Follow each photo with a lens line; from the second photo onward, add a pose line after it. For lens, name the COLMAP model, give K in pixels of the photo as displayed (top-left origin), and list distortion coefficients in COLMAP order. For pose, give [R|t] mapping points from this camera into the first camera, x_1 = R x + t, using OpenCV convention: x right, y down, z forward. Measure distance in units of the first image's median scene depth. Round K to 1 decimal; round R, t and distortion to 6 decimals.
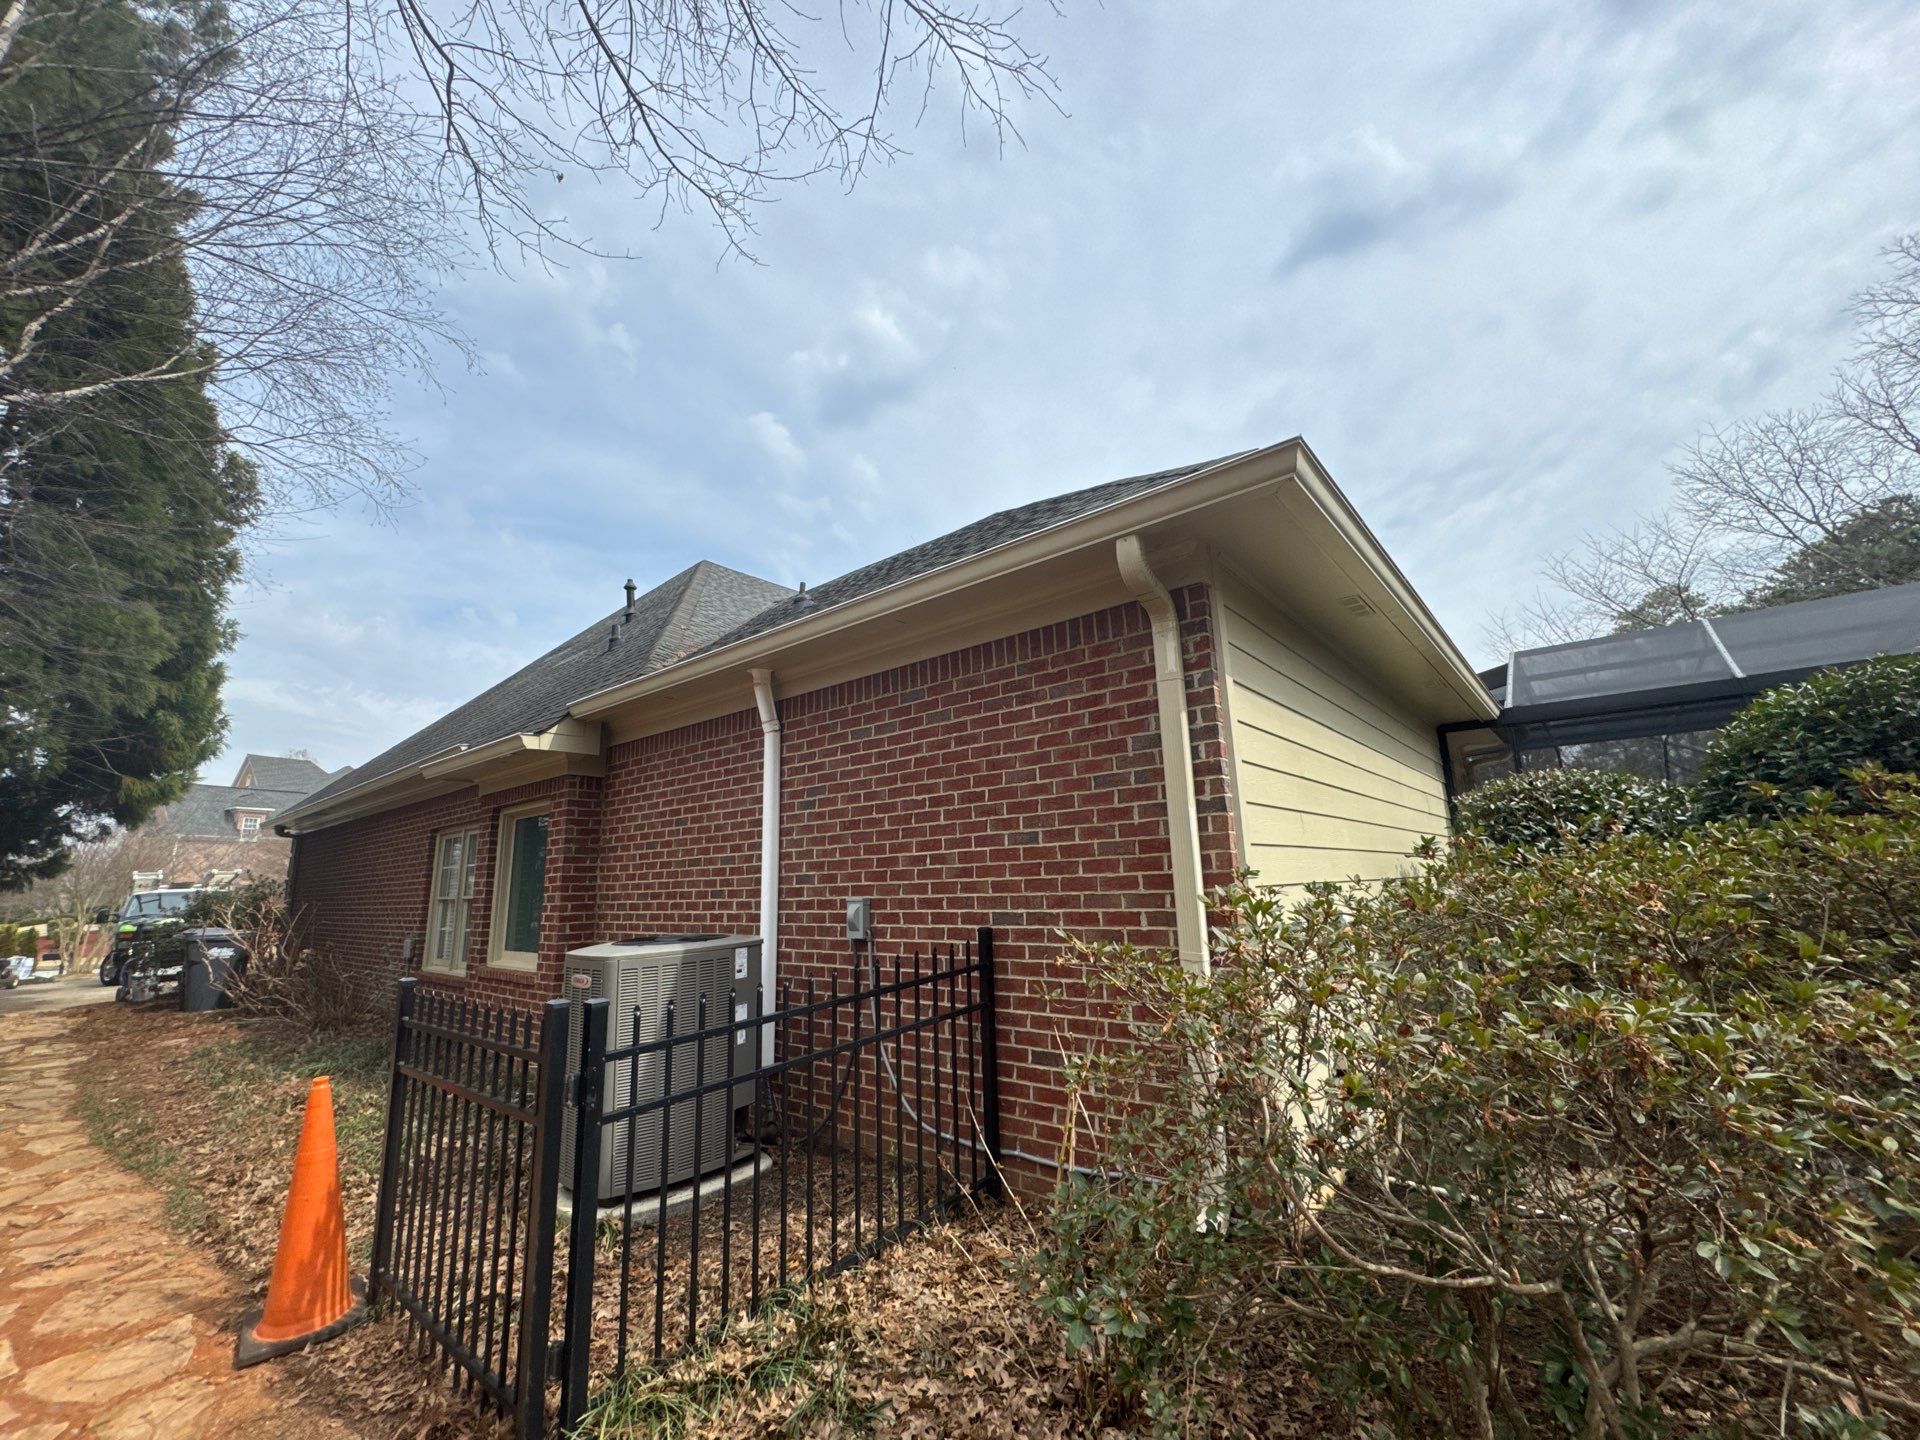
lens RADIAL K [[767.9, 0, 960.0], [0, 767.9, 720.0], [0, 0, 1]] dist [-0.002776, 0.000553]
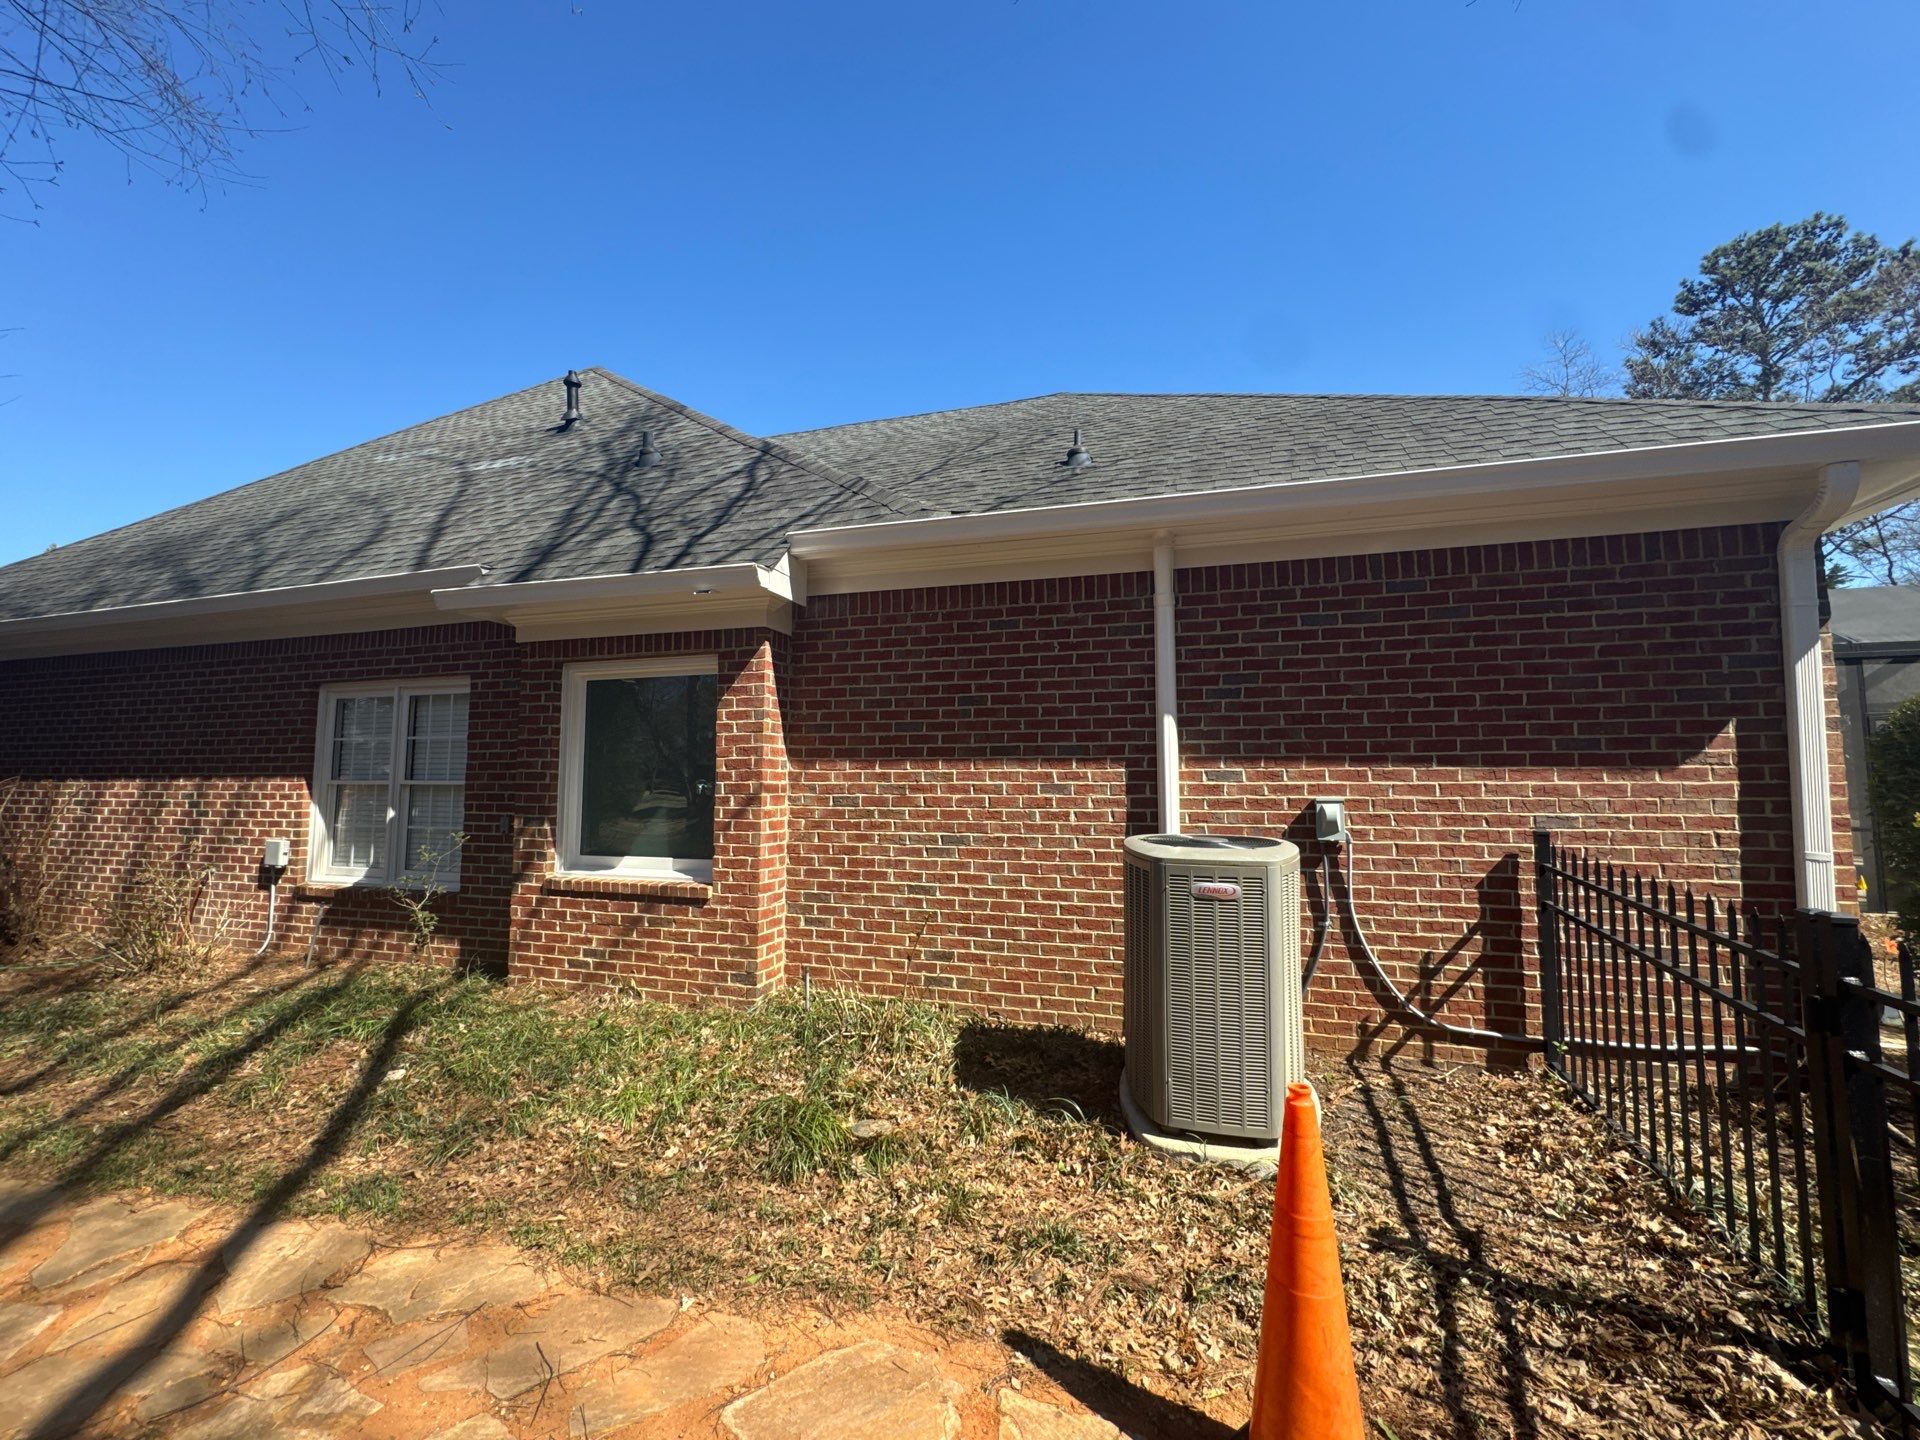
lens RADIAL K [[767.9, 0, 960.0], [0, 767.9, 720.0], [0, 0, 1]] dist [-0.002776, 0.000553]
pose [[0.919876, 0.064542, 0.386862, -0.383032], [-0.110203, 0.989163, 0.097011, 0.041537], [-0.376409, -0.131872, 0.917020, 0.141896]]
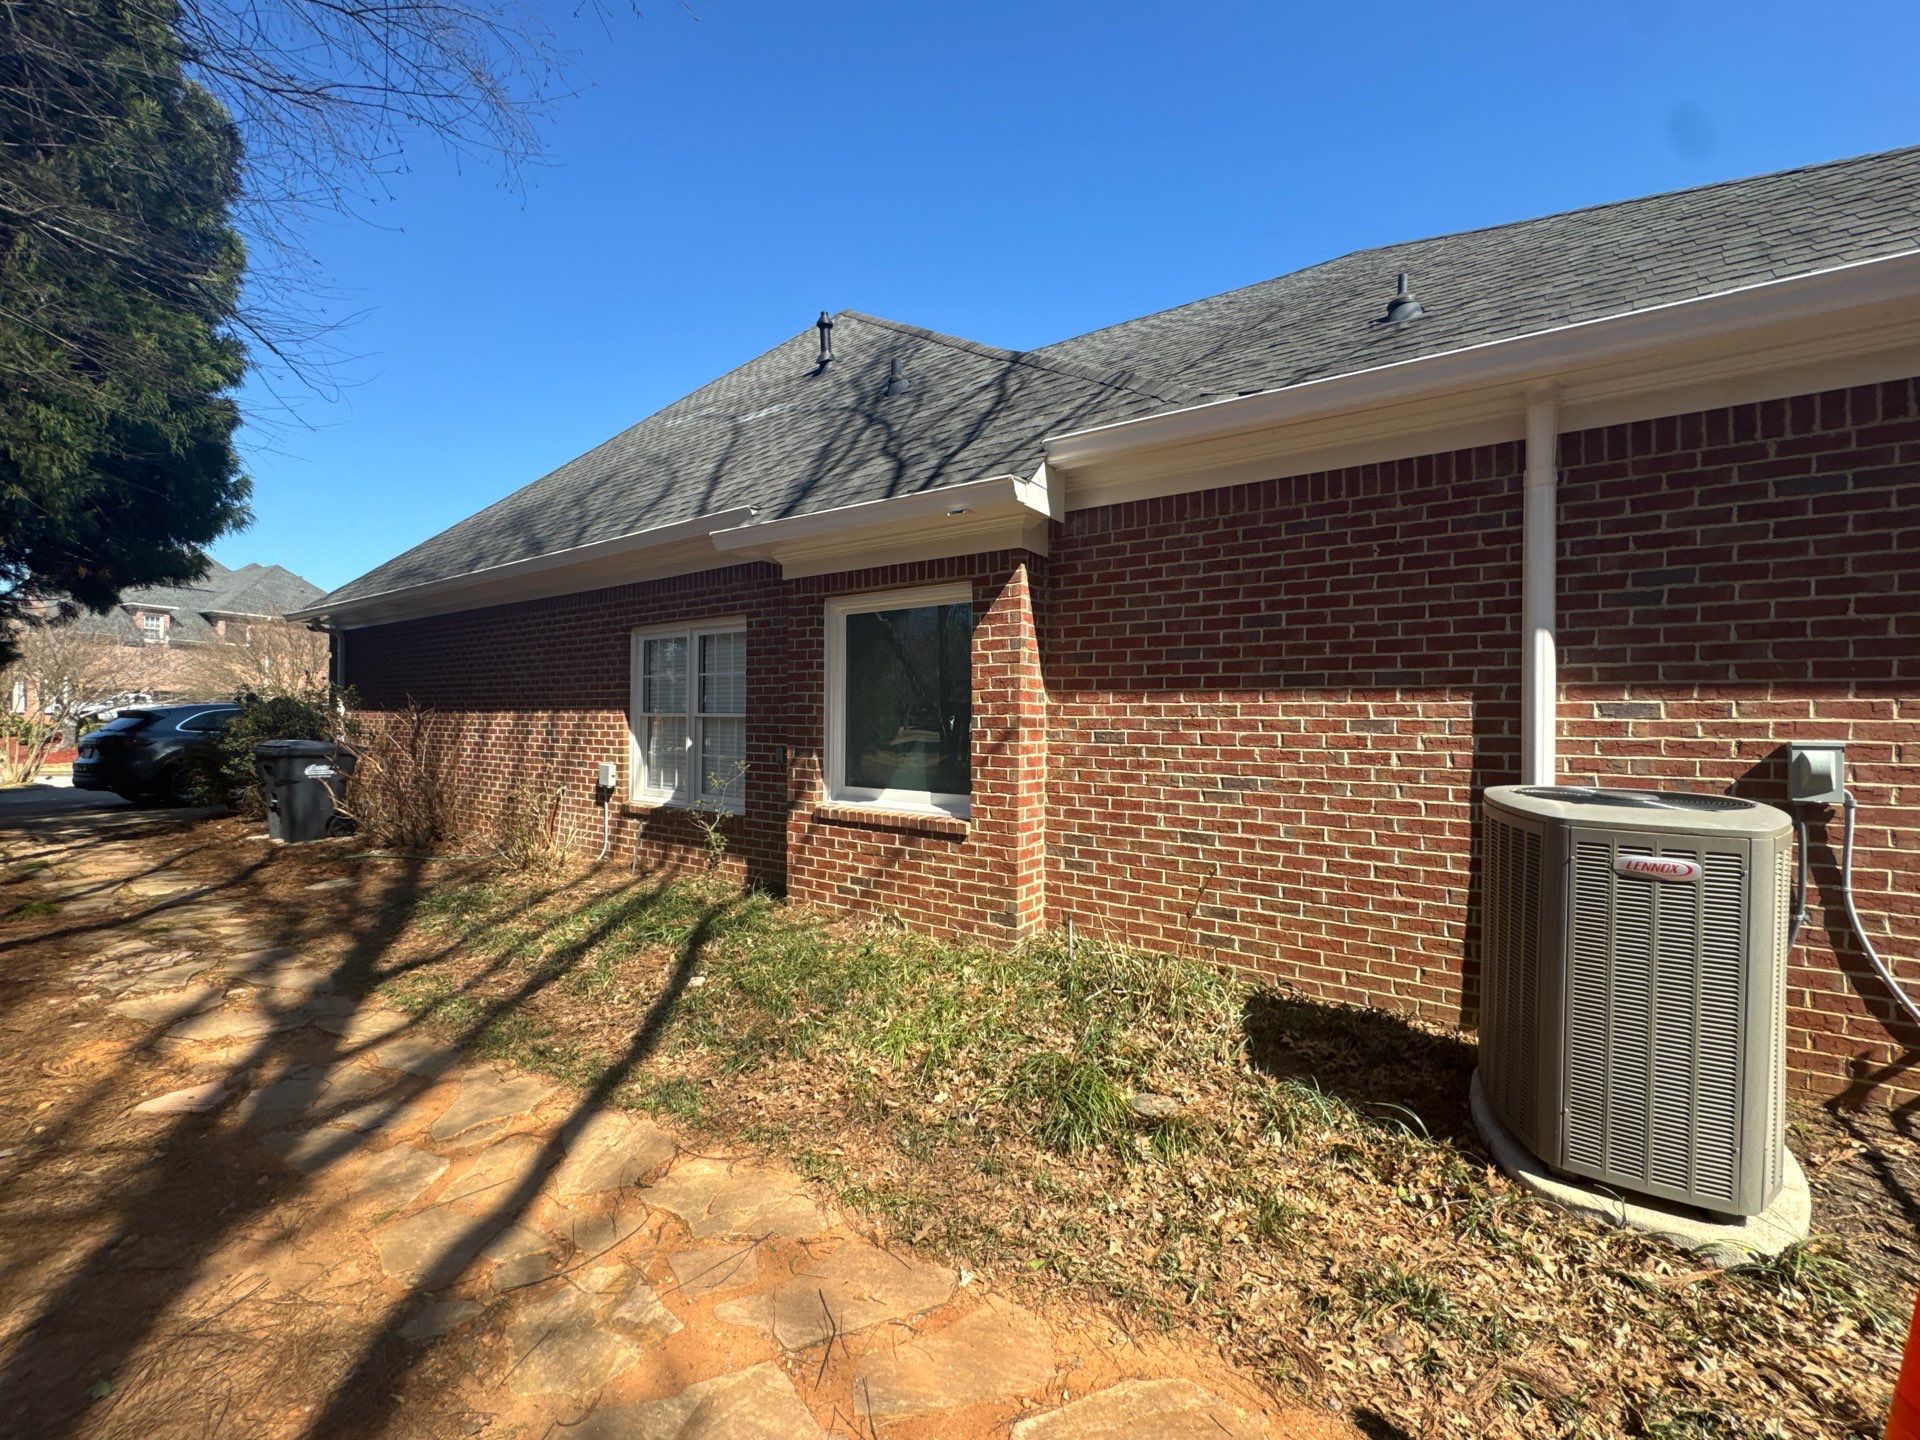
lens RADIAL K [[767.9, 0, 960.0], [0, 767.9, 720.0], [0, 0, 1]] dist [-0.002776, 0.000553]
pose [[0.994642, 0.040833, 0.094973, -0.385918], [-0.059440, 0.977535, 0.202221, 0.053137], [-0.084582, -0.206782, 0.974724, 0.185248]]
